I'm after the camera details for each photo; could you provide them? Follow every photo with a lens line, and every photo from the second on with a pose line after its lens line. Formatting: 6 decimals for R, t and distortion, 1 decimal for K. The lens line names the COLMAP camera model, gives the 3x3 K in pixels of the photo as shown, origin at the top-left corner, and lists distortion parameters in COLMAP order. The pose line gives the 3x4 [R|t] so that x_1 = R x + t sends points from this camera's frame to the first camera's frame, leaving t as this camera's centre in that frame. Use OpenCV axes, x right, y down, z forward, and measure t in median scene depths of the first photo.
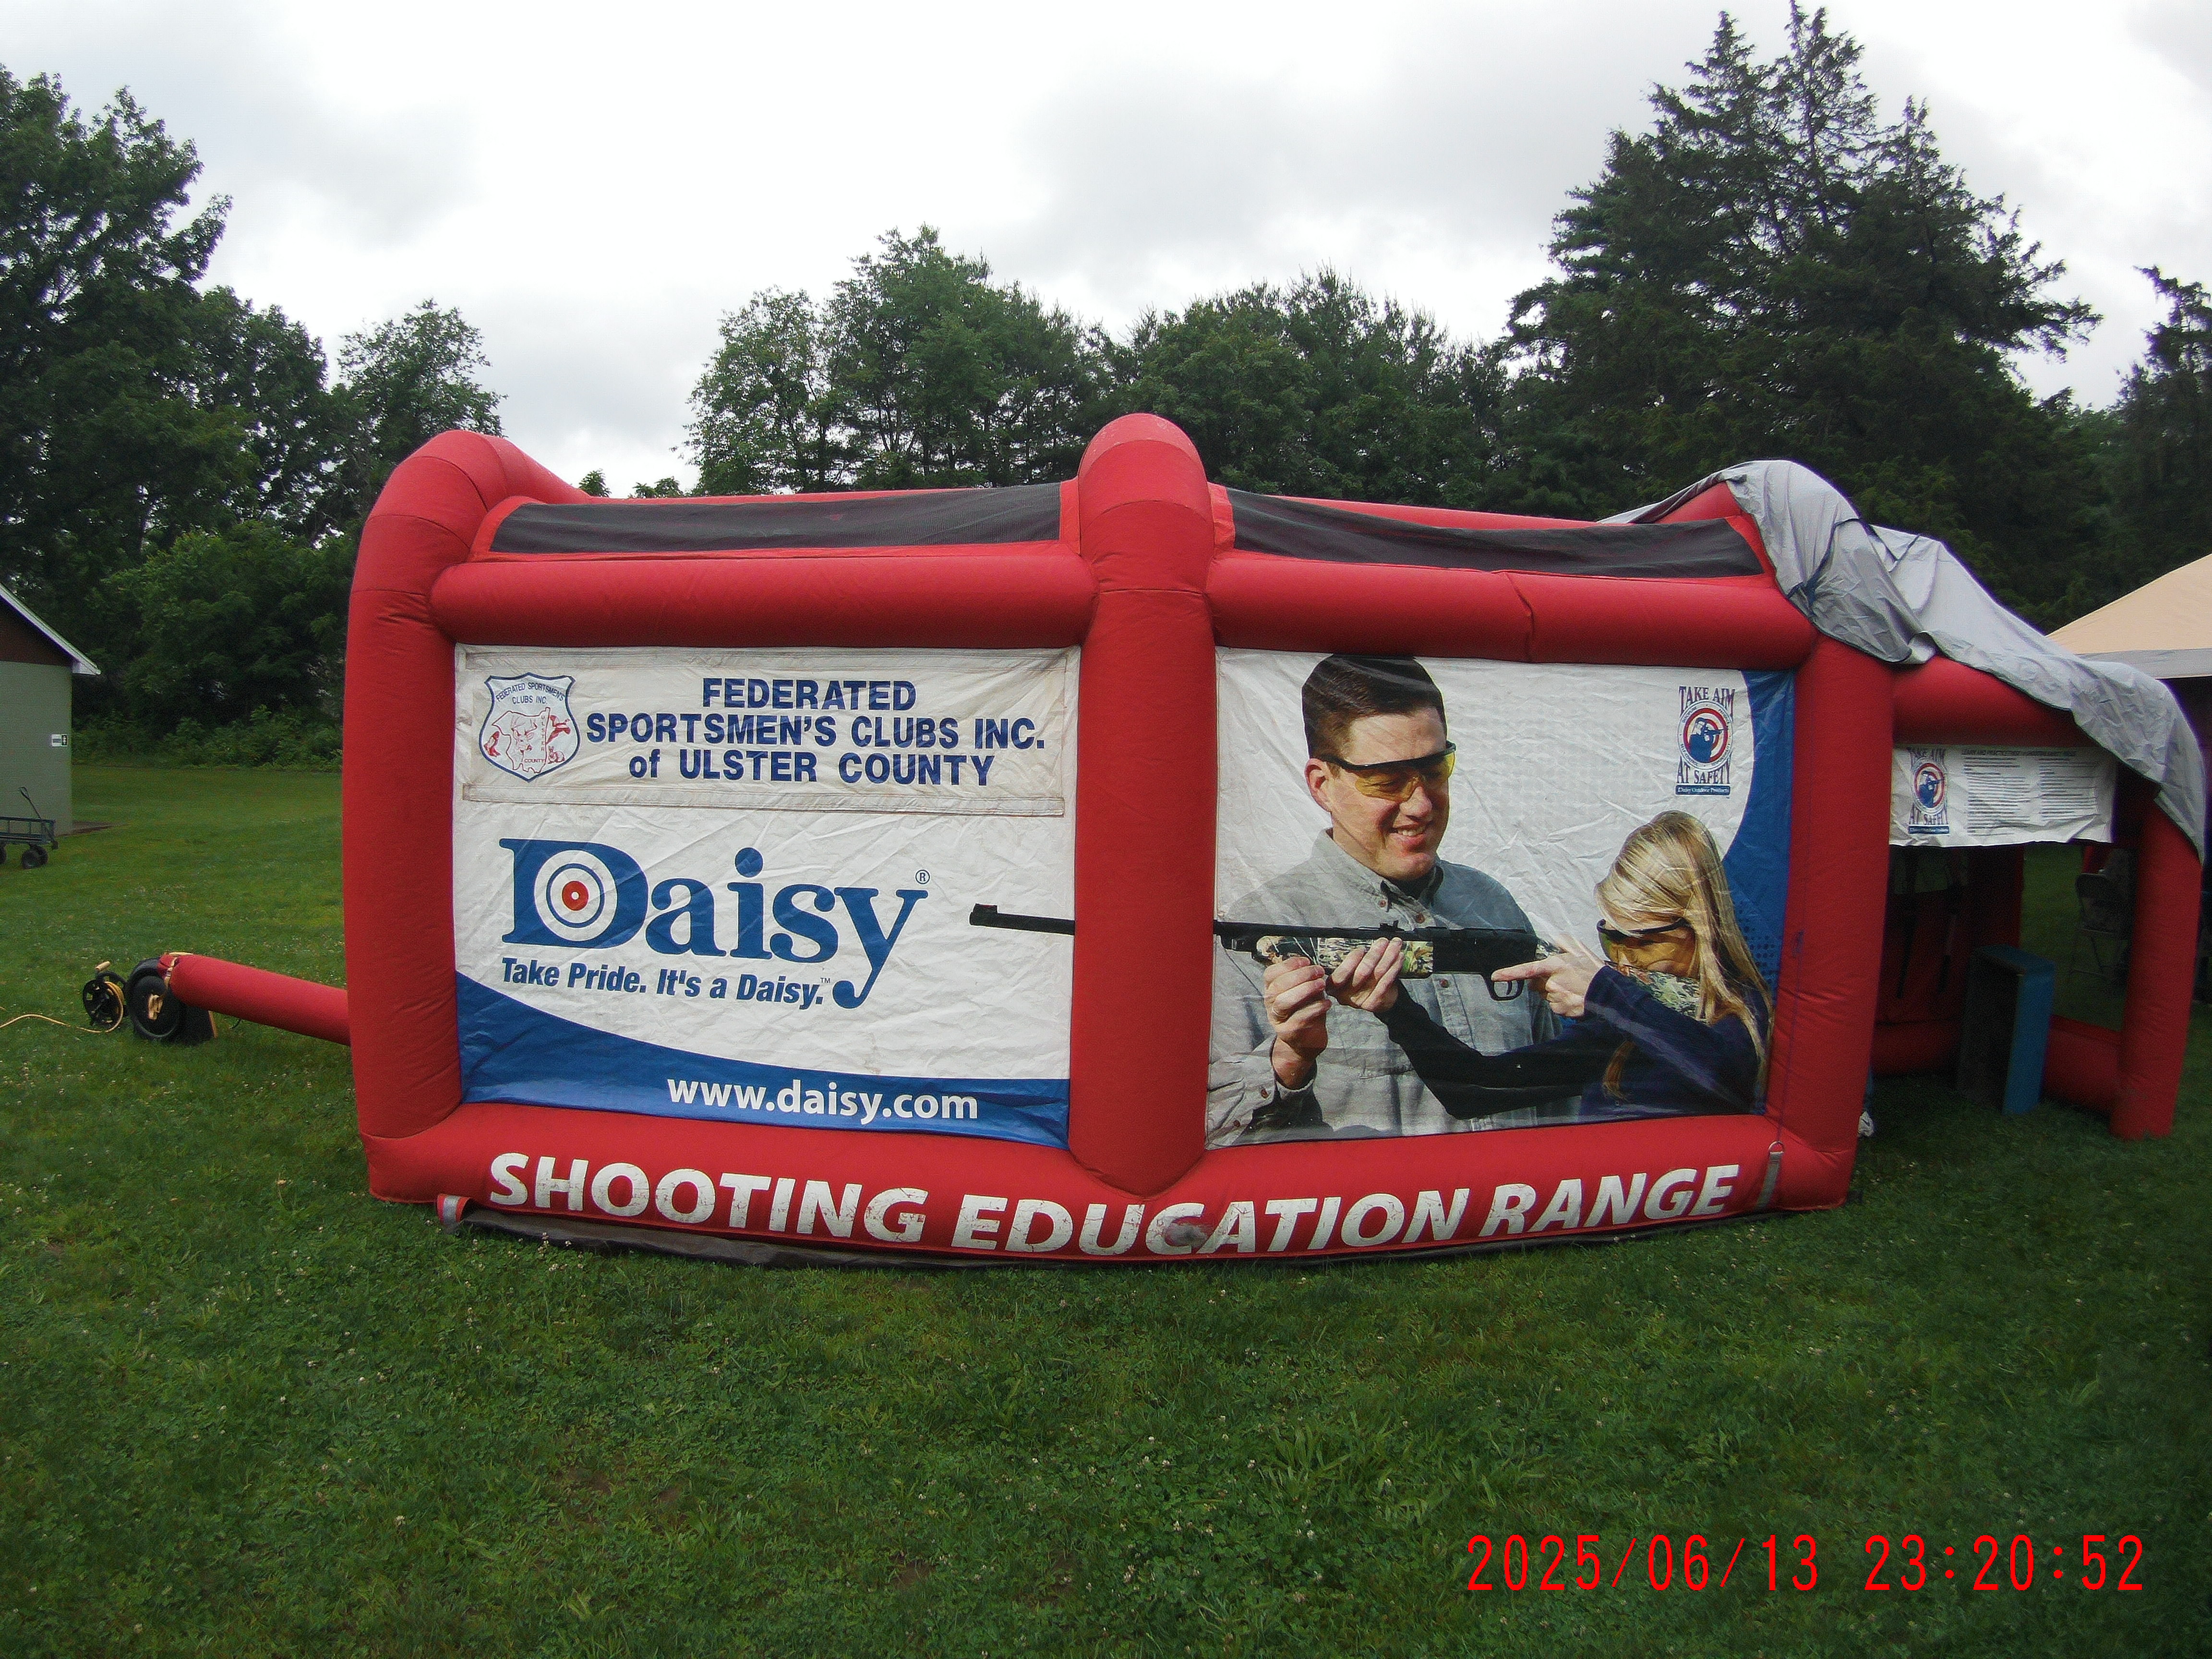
lens RADIAL K [[1450.9, 0, 968.9], [0, 1450.9, 725.6], [0, 0, 1]] dist [-0.330500, 0.102128]
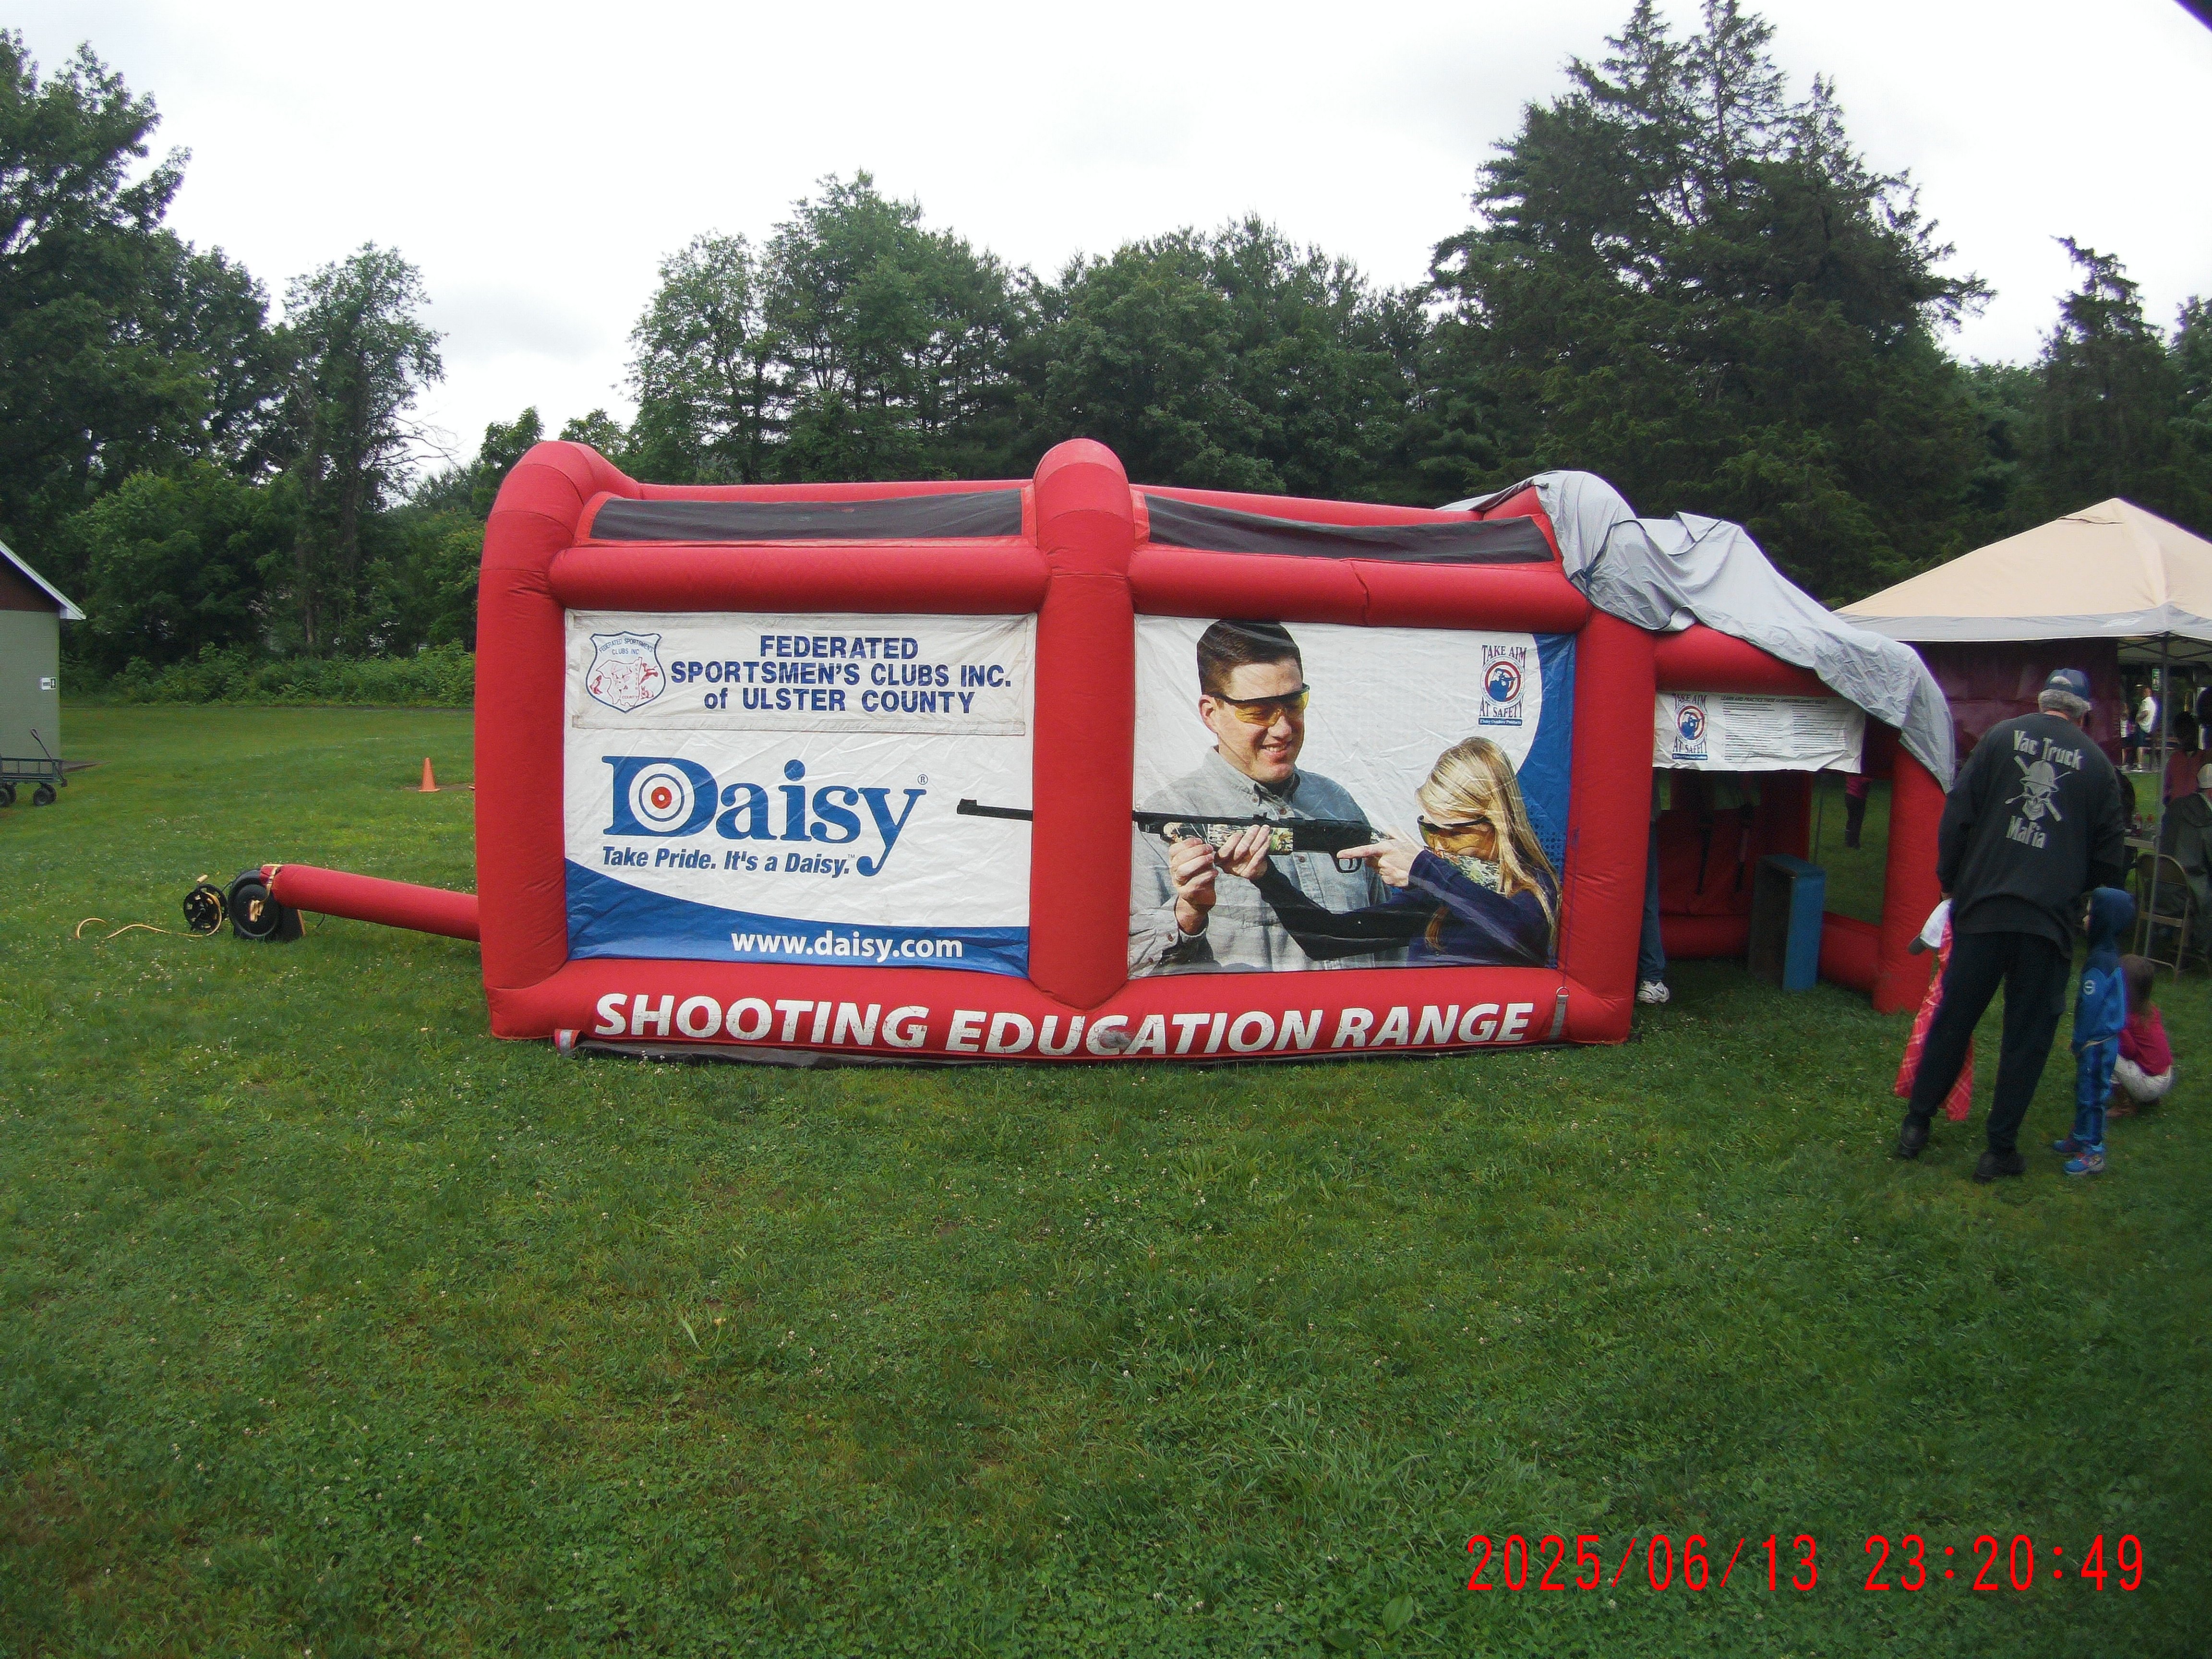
lens RADIAL K [[1492.7, 0, 994.0], [0, 1492.7, 744.2], [0, 0, 1]] dist [-0.386467, 0.163410]
pose [[0.997346, -0.002527, 0.072761, -0.066941], [-0.002063, 0.998016, 0.062934, -0.018831], [-0.072775, -0.062918, 0.995362, -0.418541]]
